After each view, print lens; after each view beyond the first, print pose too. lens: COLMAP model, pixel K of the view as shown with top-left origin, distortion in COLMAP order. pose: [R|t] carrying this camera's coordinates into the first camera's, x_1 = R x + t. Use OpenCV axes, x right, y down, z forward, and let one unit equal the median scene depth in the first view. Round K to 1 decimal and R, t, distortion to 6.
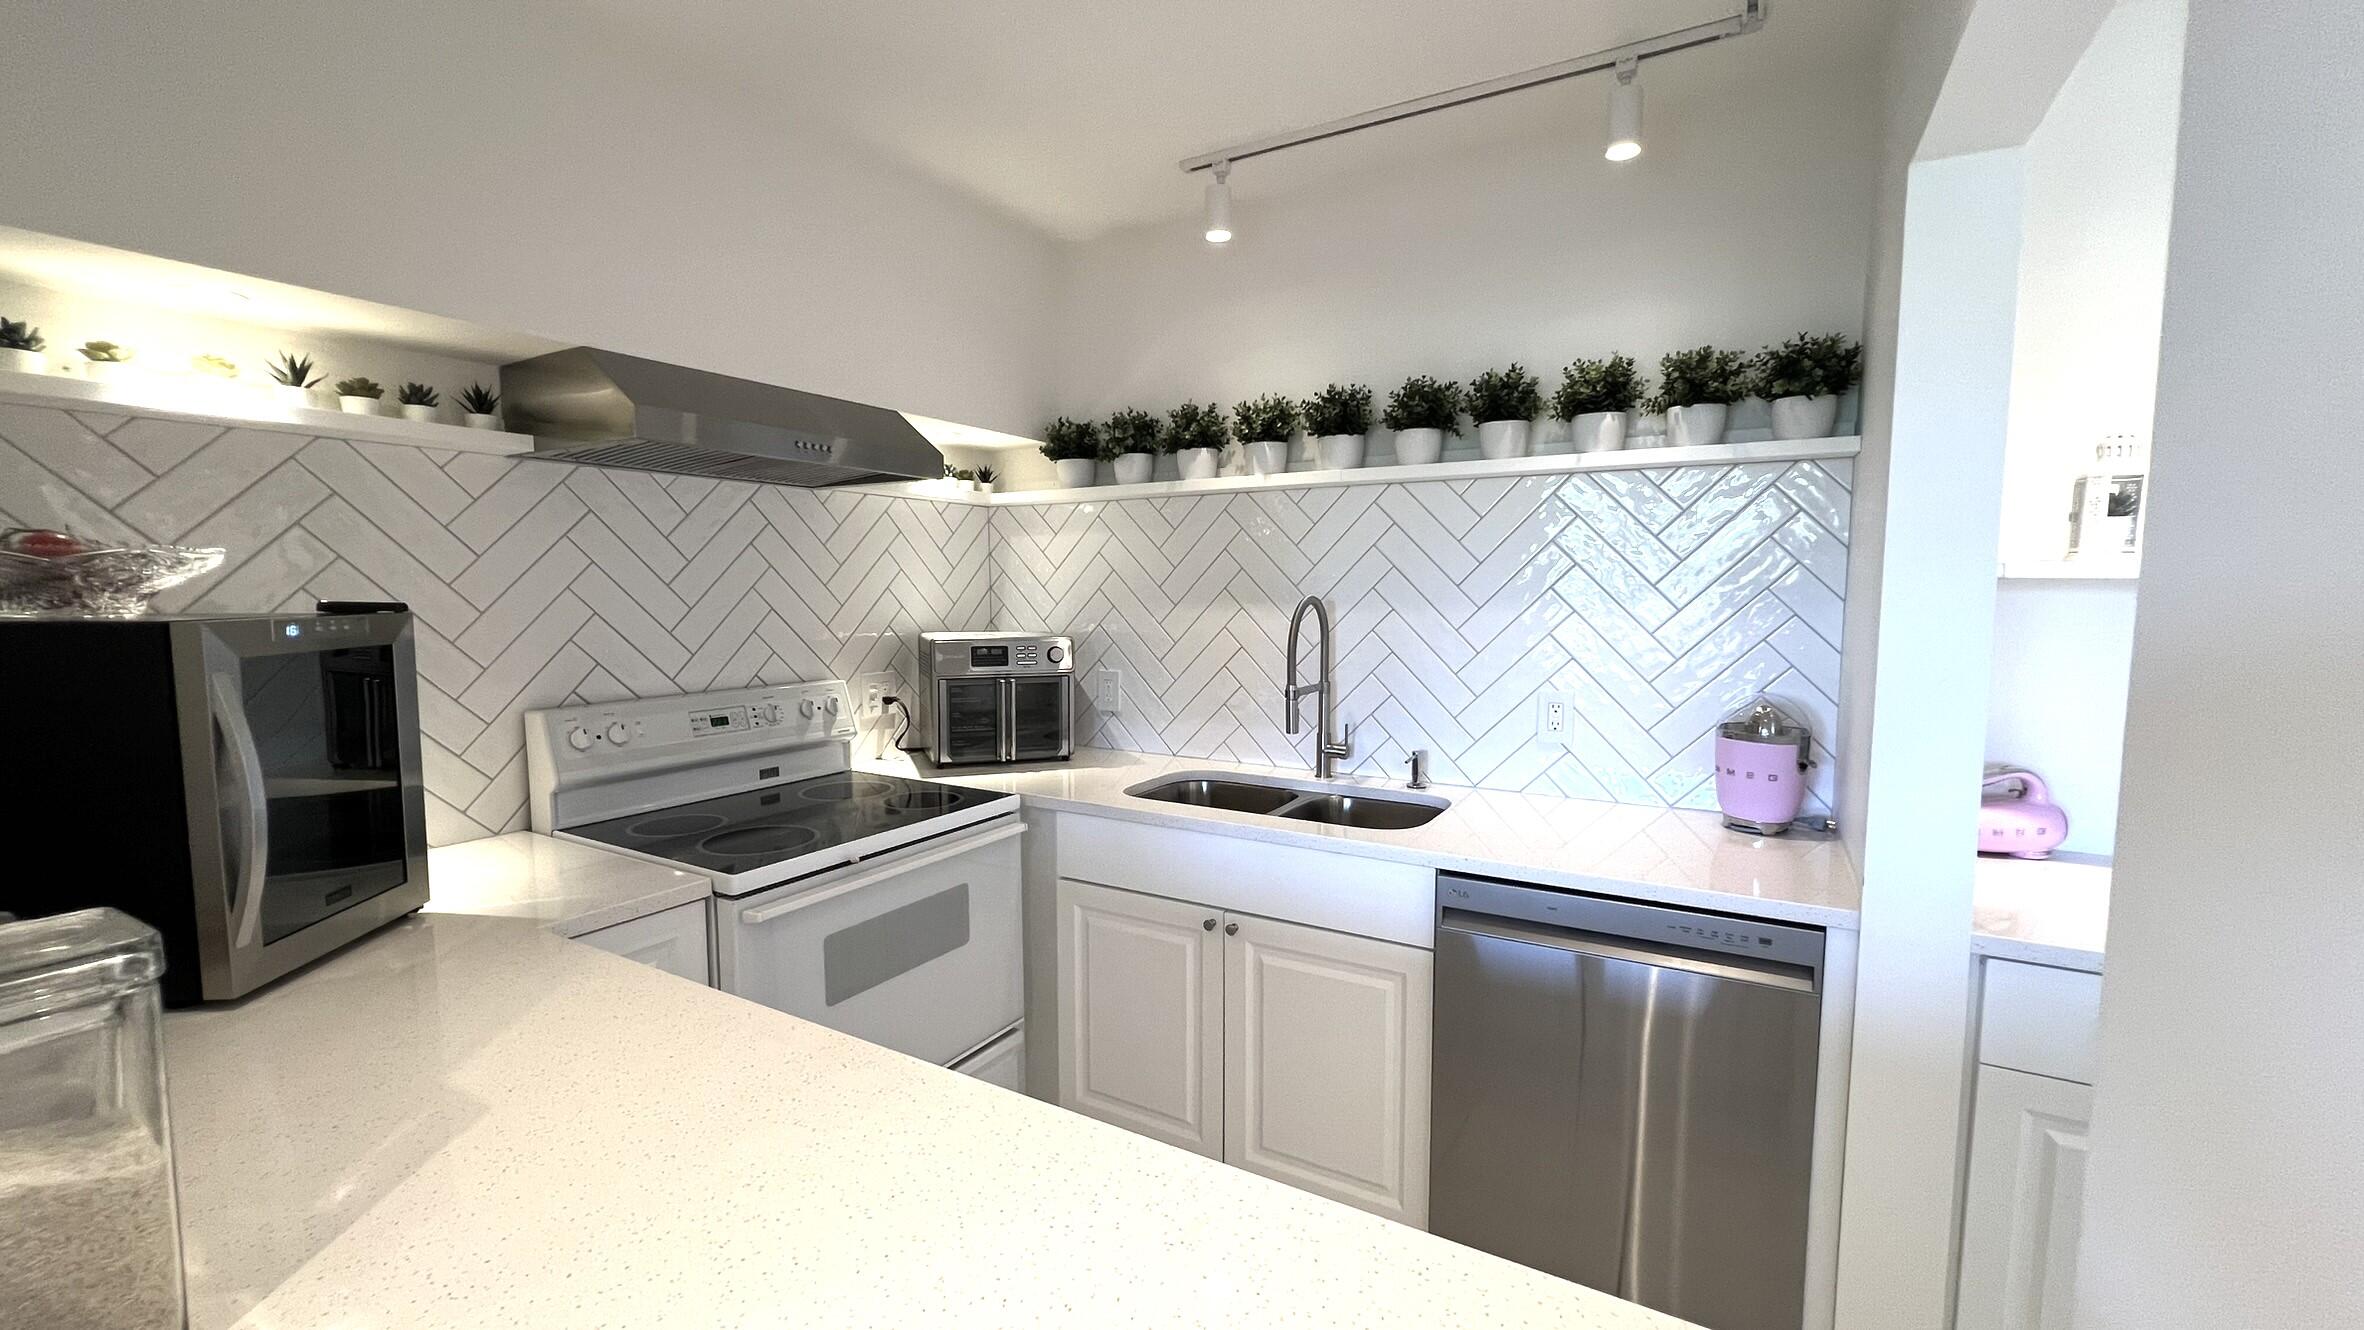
lens RADIAL K [[954.8, 0, 1185.6], [0, 954.8, 665.3], [0, 0, 1]] dist [-0.004068, 0.000720]
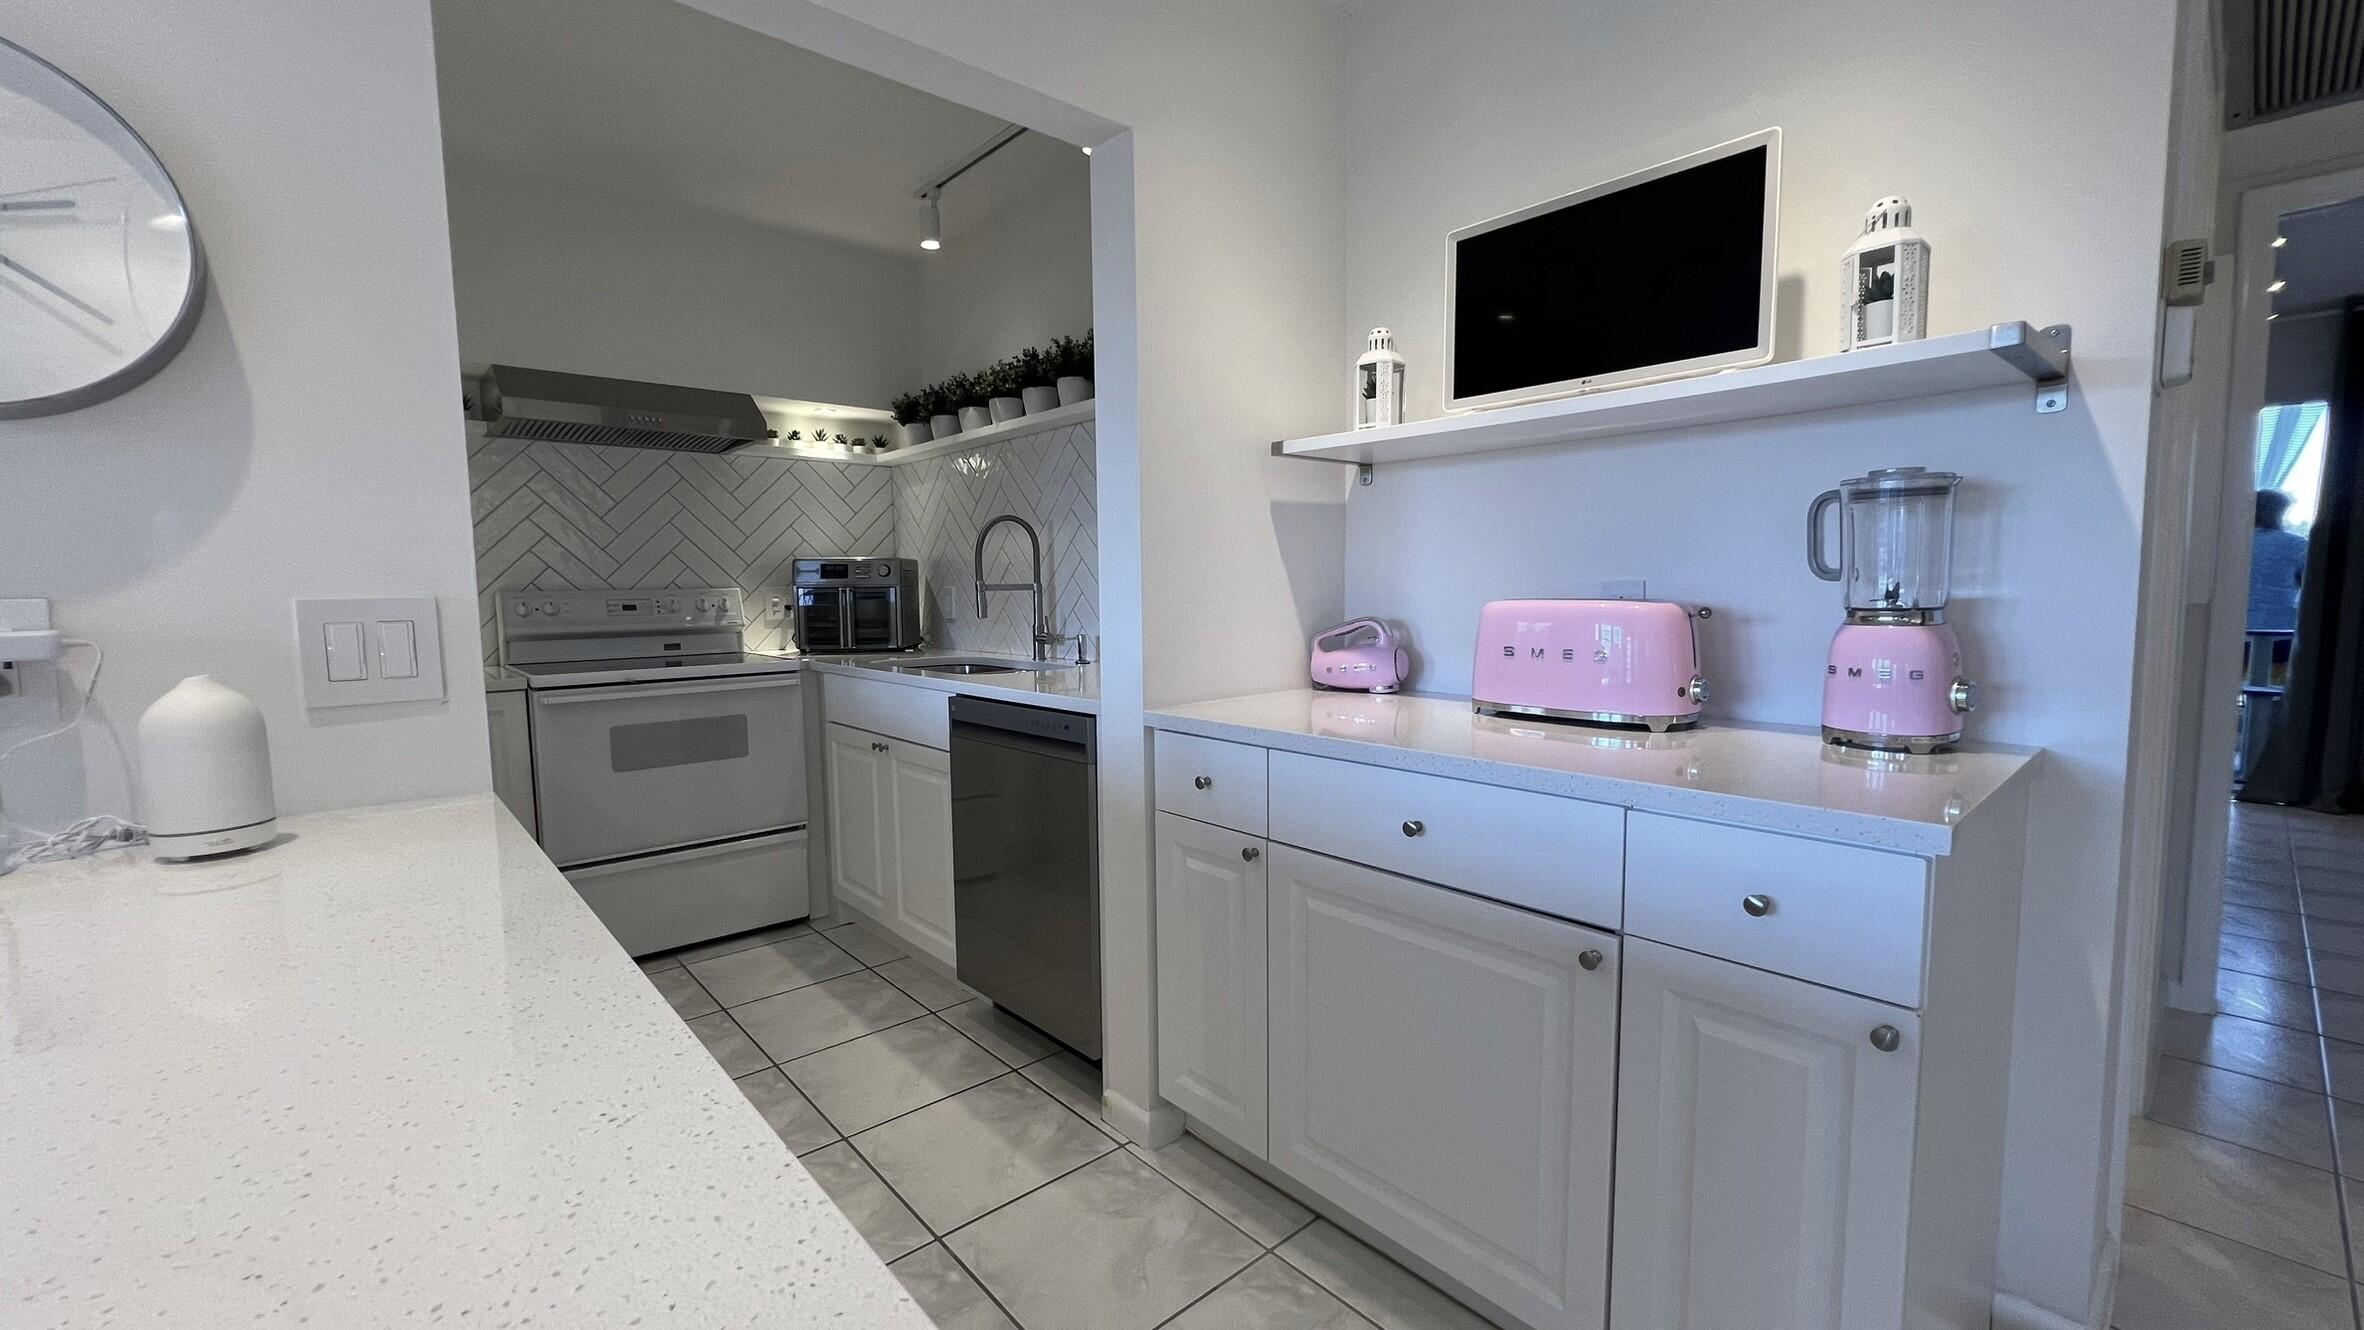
lens RADIAL K [[954.8, 0, 1175.7], [0, 954.8, 674.6], [0, 0, 1]] dist [-0.004068, 0.000720]
pose [[0.949663, 0.016272, -0.312850, 0.732027], [-0.012208, 0.999814, 0.014946, 0.119082], [0.313035, -0.010374, 0.949685, -0.150757]]
